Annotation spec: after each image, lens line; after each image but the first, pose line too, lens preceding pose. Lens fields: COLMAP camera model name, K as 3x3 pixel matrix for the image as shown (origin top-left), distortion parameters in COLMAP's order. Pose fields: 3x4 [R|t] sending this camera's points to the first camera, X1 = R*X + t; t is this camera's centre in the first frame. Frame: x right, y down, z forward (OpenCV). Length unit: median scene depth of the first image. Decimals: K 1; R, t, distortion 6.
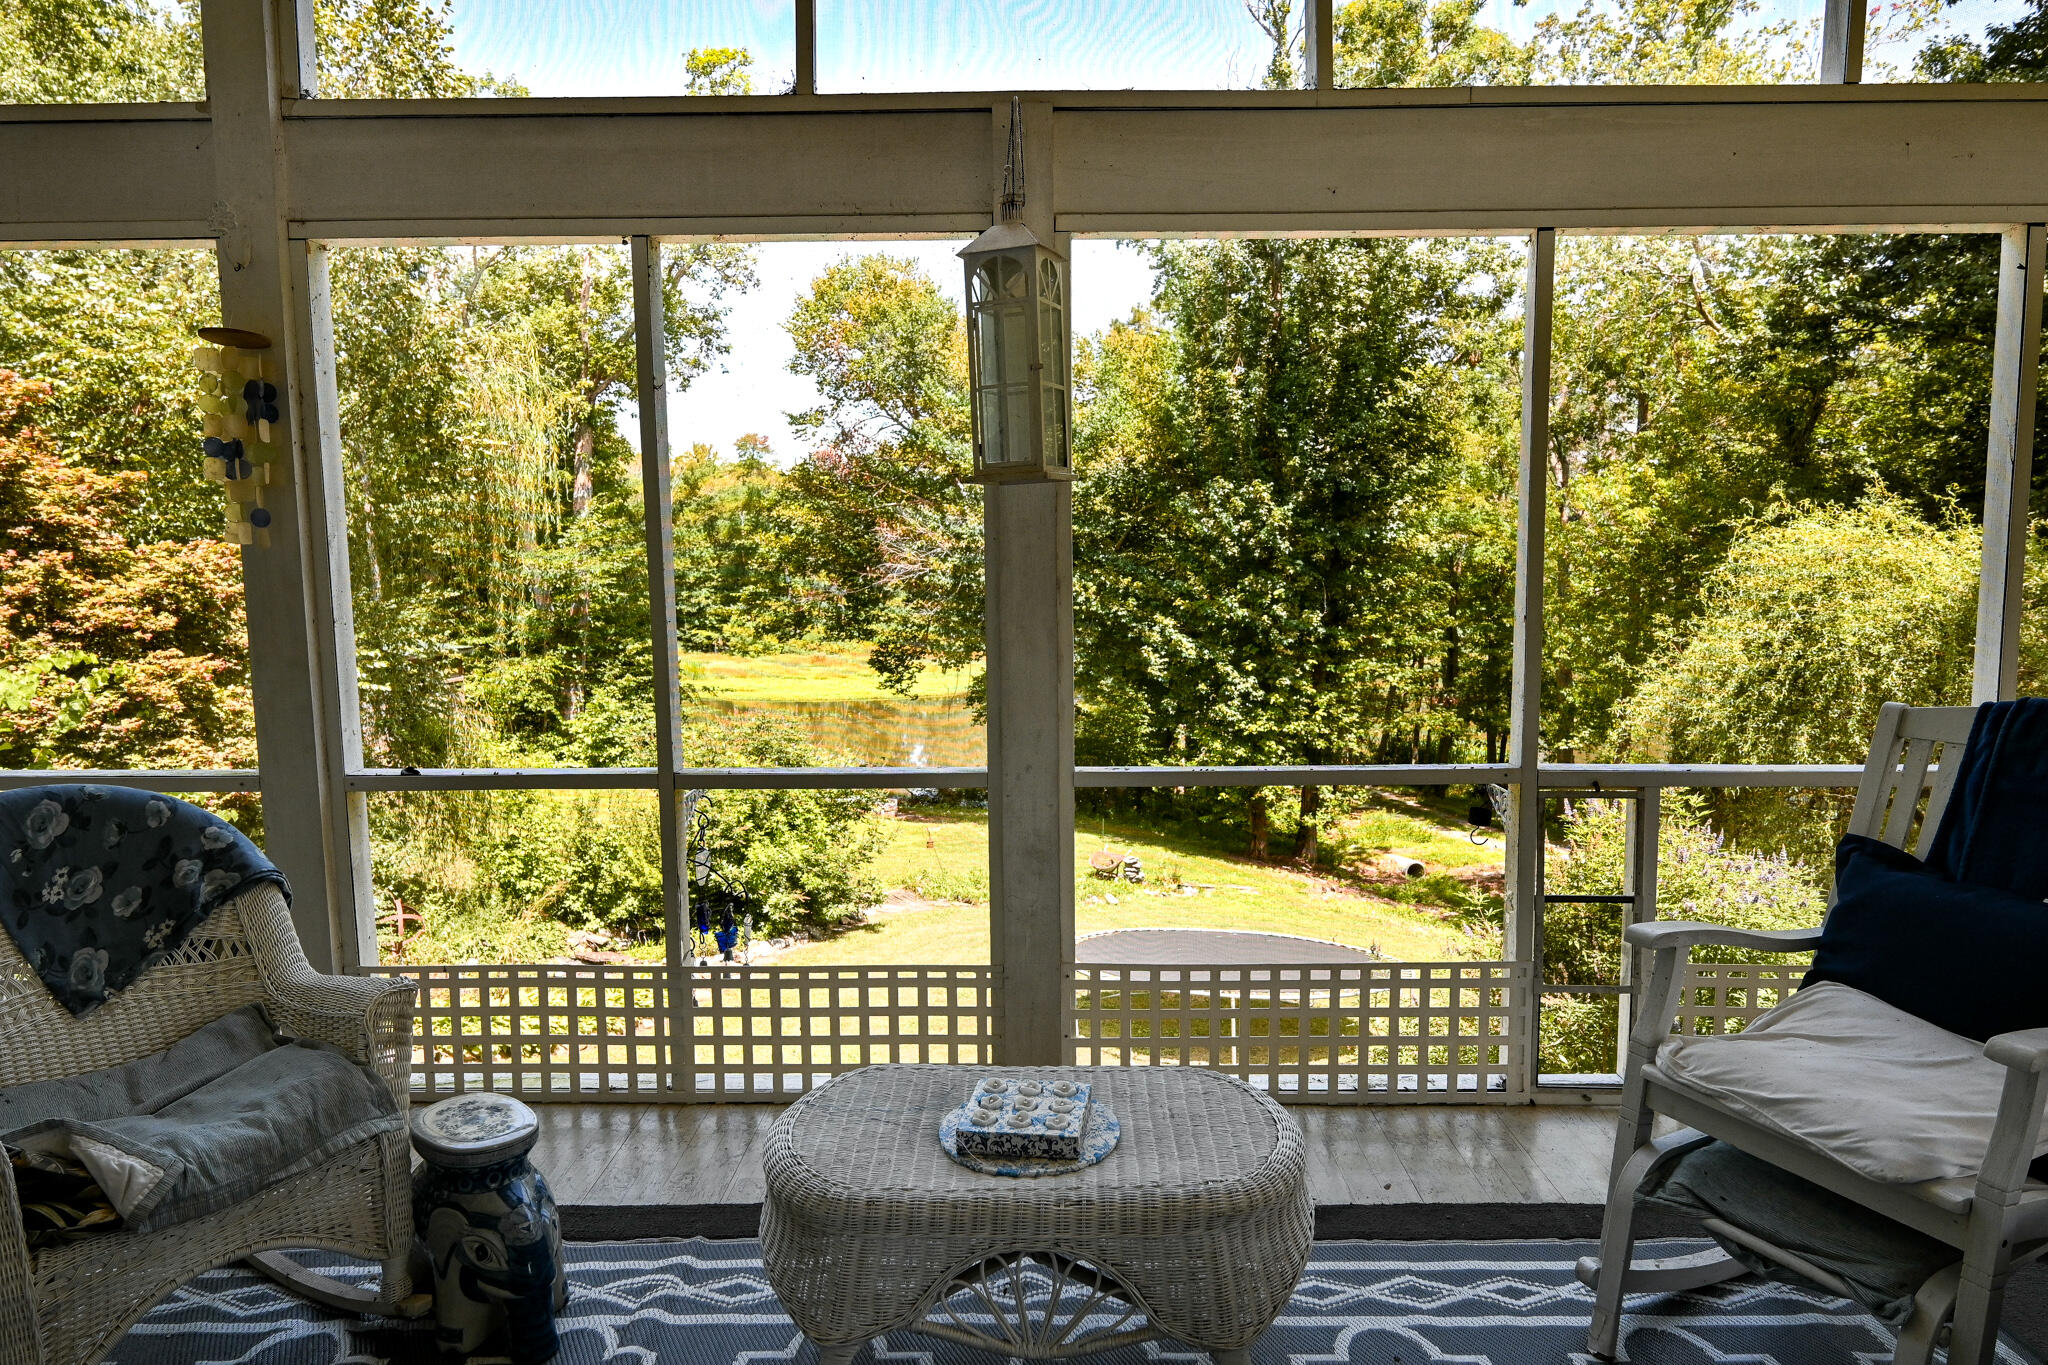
lens RADIAL K [[1279.8, 0, 1021.9], [0, 1279.8, 683.9], [0, 0, 1]] dist [-0.002556, -0.001063]
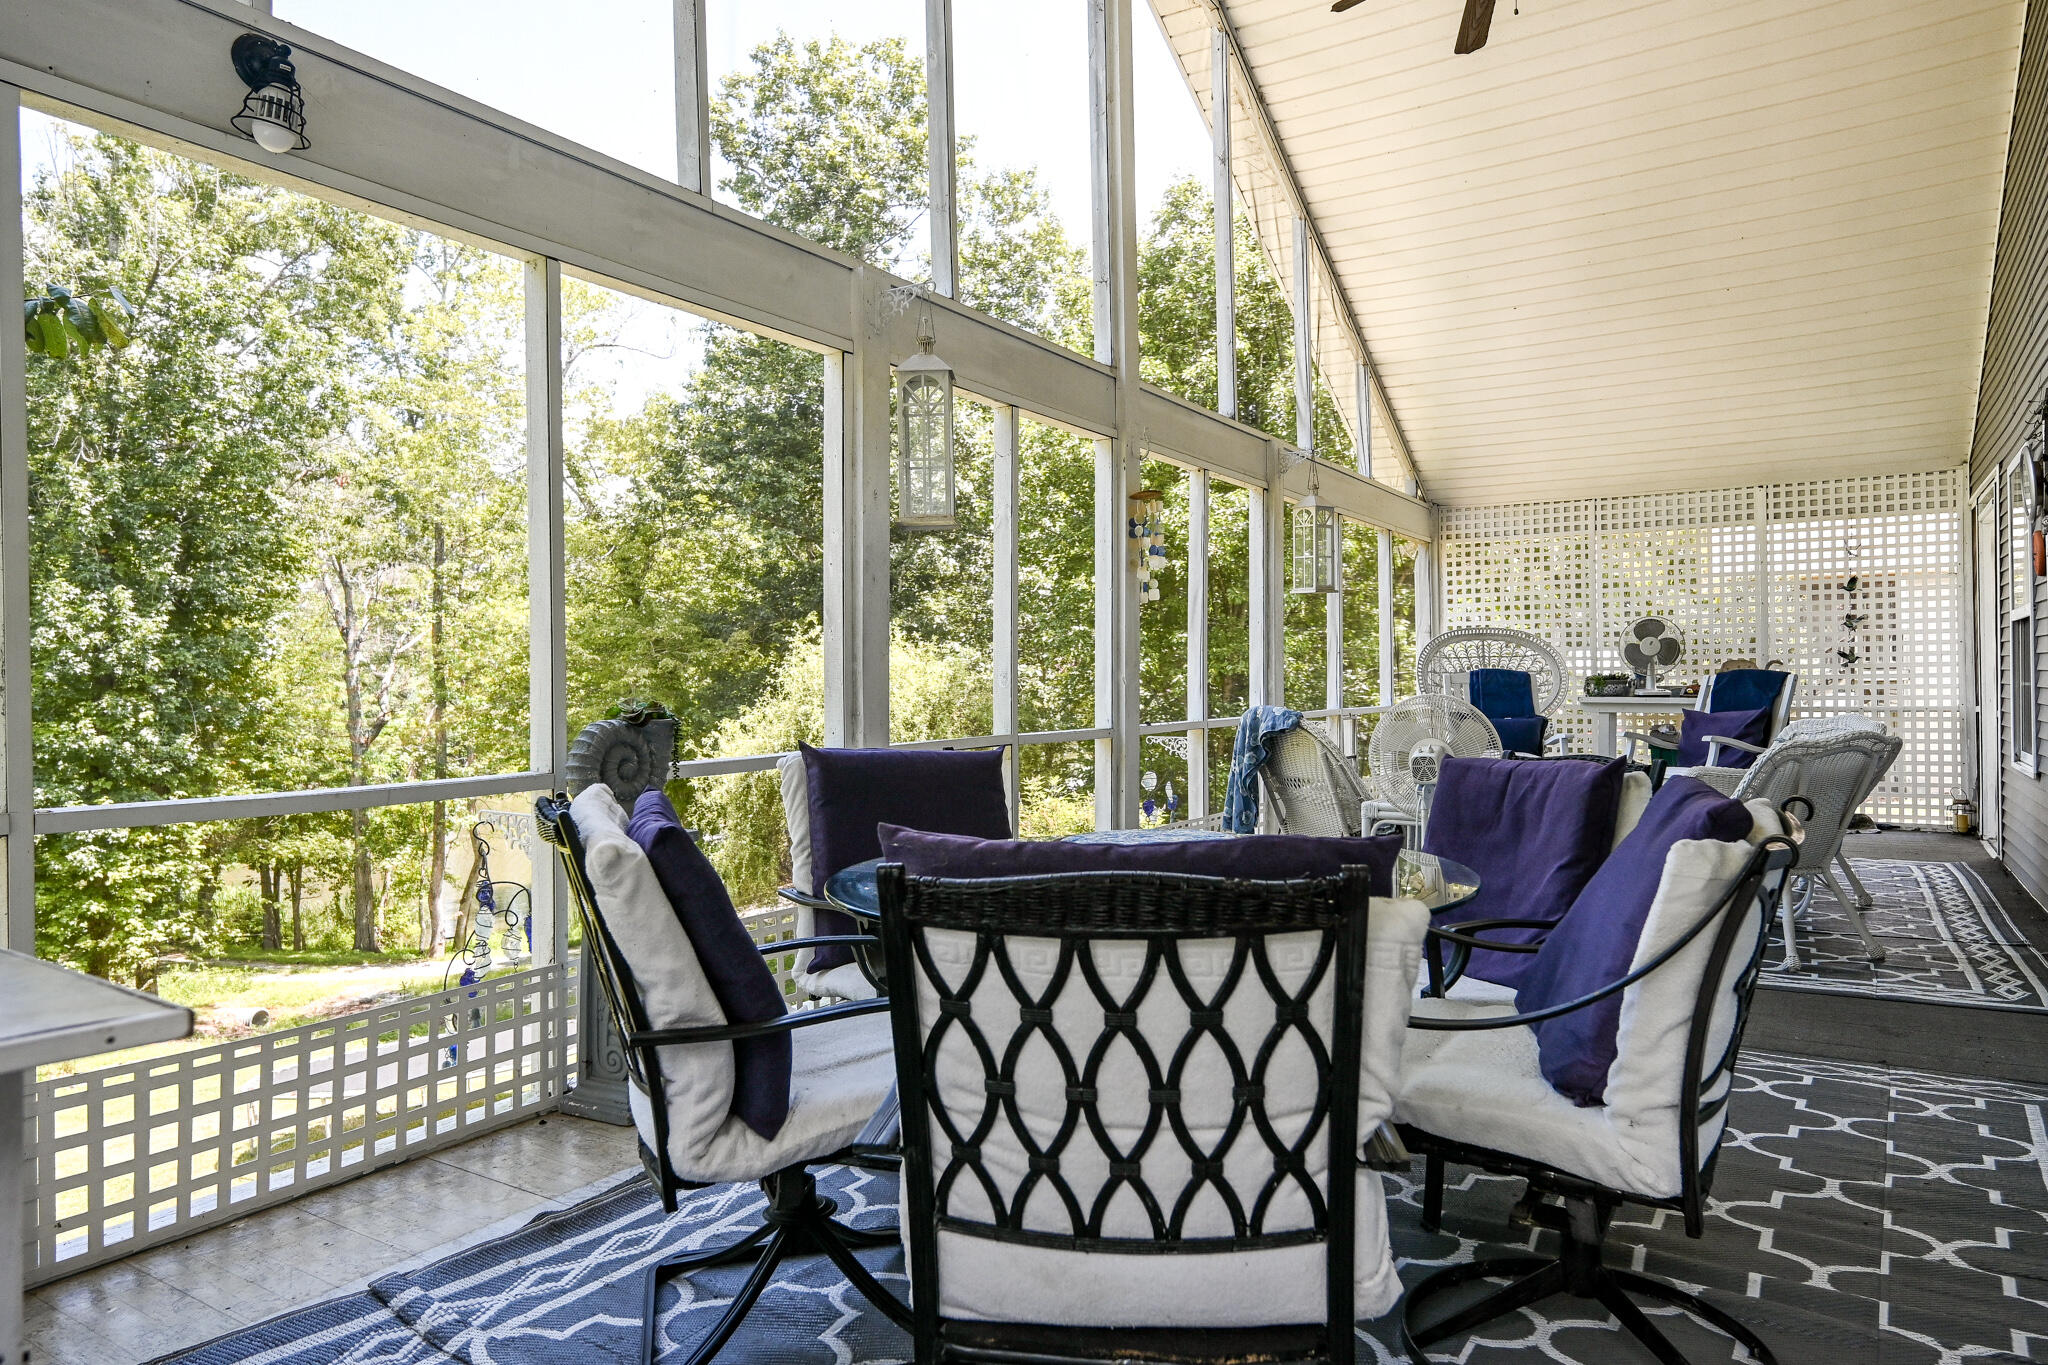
lens RADIAL K [[1279.8, 0, 1009.2], [0, 1279.8, 691.5], [0, 0, 1]] dist [-0.002556, -0.001063]
pose [[0.530375, 0.006972, 0.847734, -0.225492], [0.109697, 0.990995, -0.076781, 0.043788], [-0.840636, 0.133717, 0.524835, 0.047263]]
